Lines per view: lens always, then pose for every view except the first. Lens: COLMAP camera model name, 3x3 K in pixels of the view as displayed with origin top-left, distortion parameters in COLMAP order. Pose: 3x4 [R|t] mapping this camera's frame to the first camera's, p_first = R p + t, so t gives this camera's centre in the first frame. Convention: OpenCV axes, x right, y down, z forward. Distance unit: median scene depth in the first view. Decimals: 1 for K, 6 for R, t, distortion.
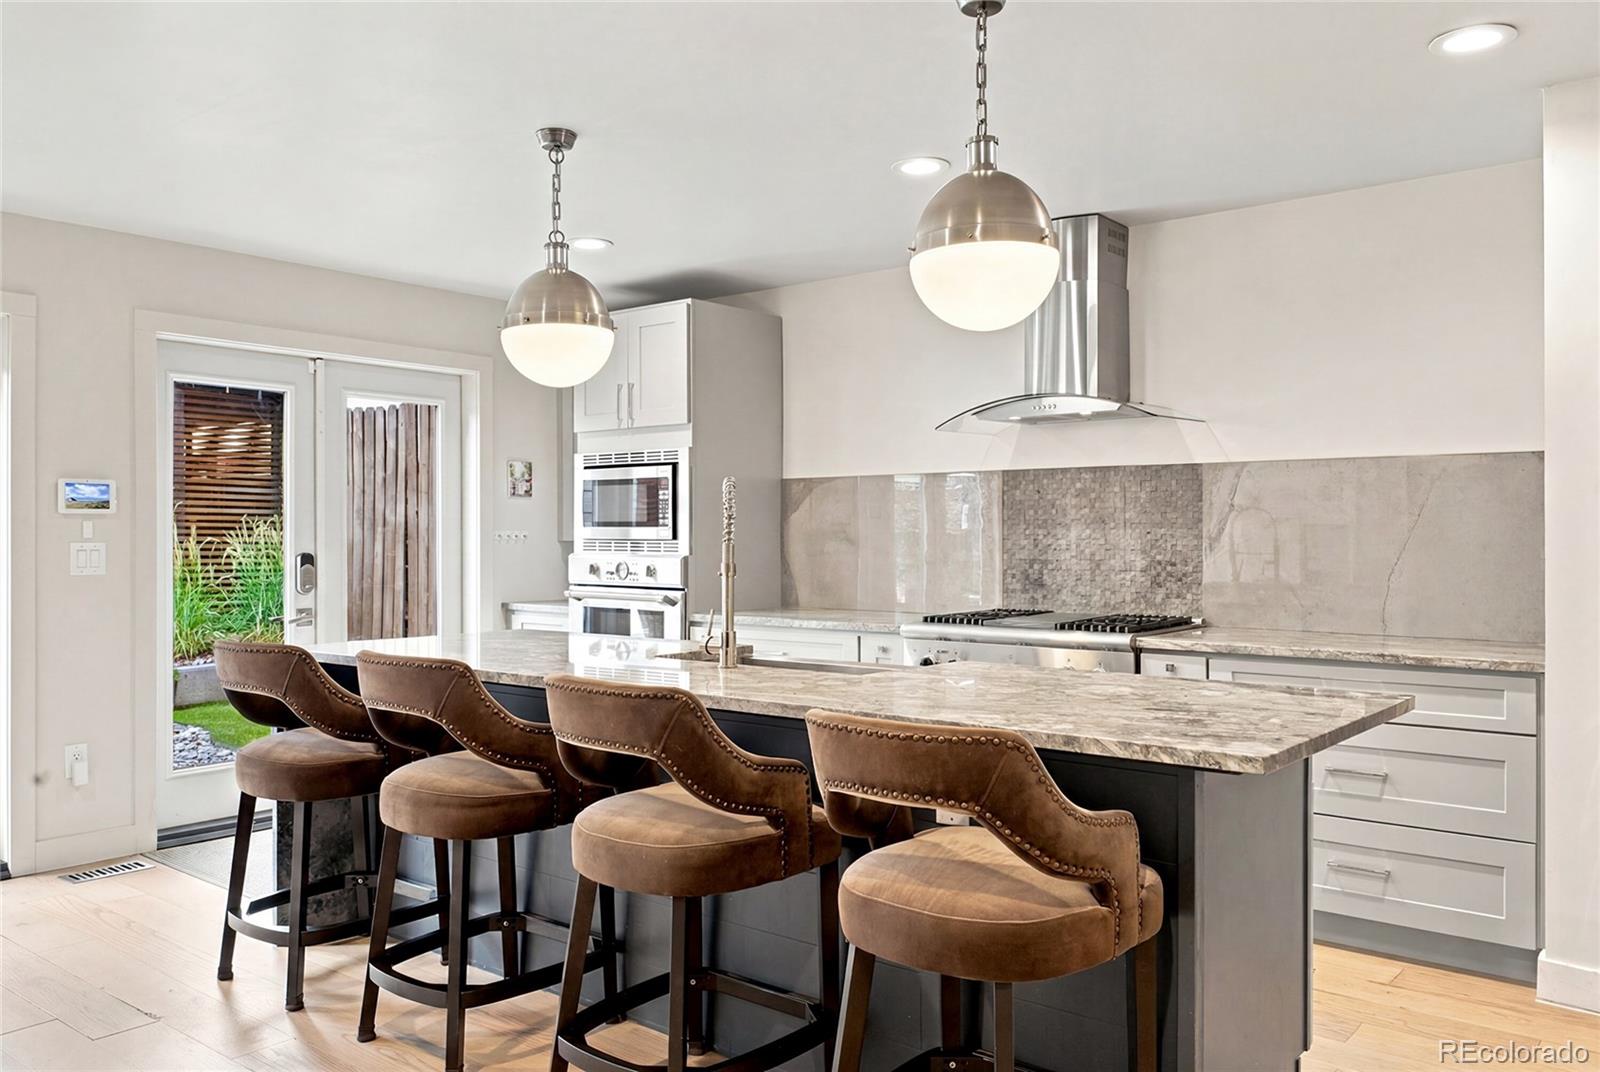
lens RADIAL K [[1209.6, 0, 811.1], [0, 1209.6, 542.2], [0, 0, 1]] dist [-0.007308, -0.002386]
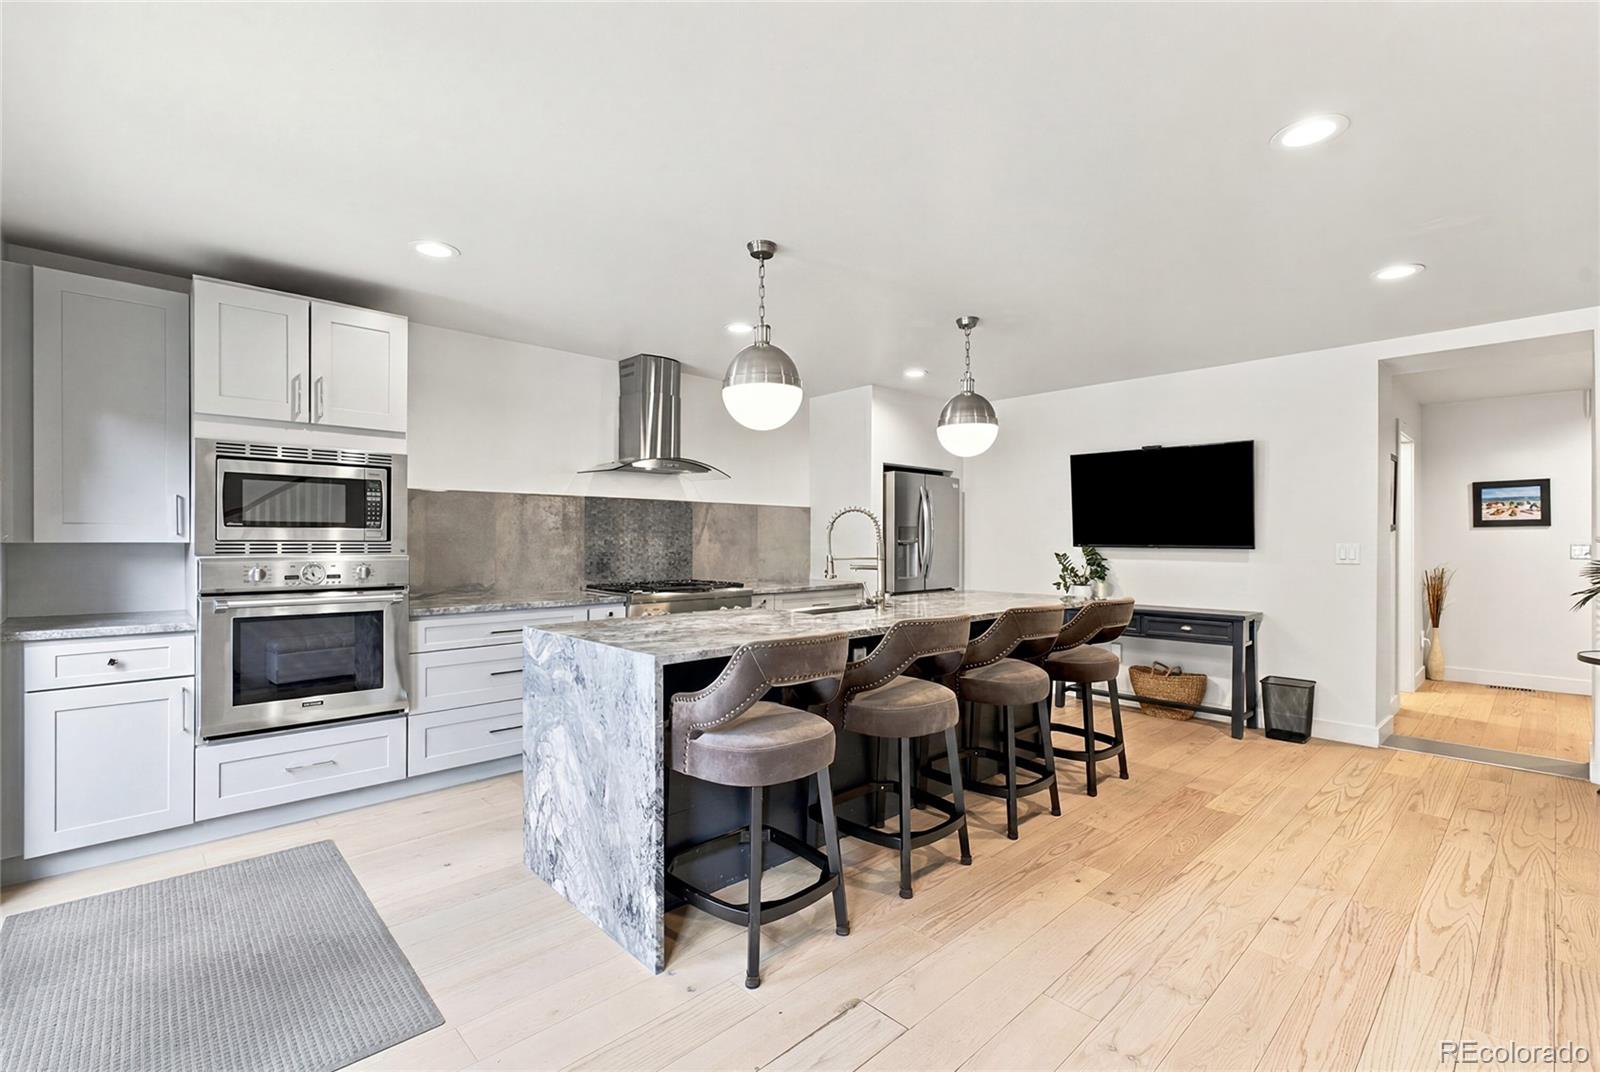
lens RADIAL K [[727.5, 0, 805.3], [0, 727.5, 533.7], [0, 0, 1]] dist [-0.002446, -0.000609]
pose [[0.141578, 0.013730, 0.989832, -0.682897], [0.004529, 0.999884, -0.014518, 0.002411], [-0.989917, 0.006539, 0.141499, 0.552411]]
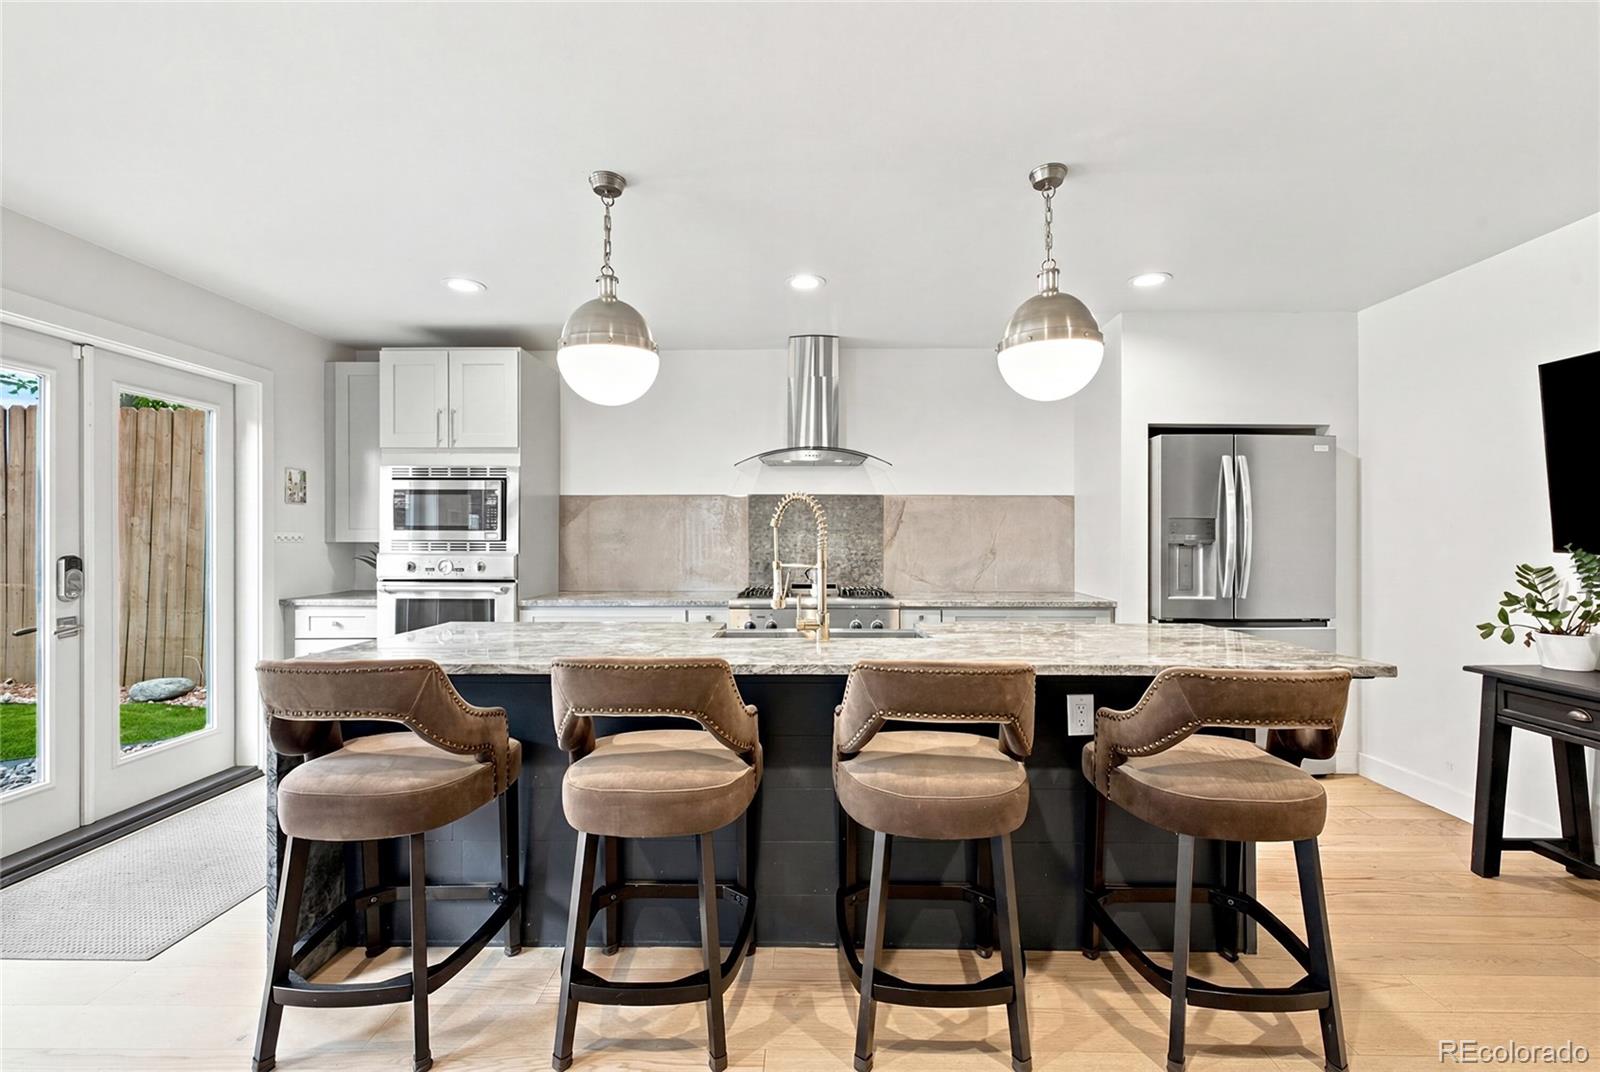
lens RADIAL K [[689.7, 0, 793.4], [0, 689.7, 536.5], [0, 0, 1]] dist [0.000988, 0.000193]
pose [[0.788067, 0.003315, 0.615581, -0.312503], [0.002402, 0.999961, -0.008460, 0.000060], [-0.615585, 0.008145, 0.788029, 0.260975]]
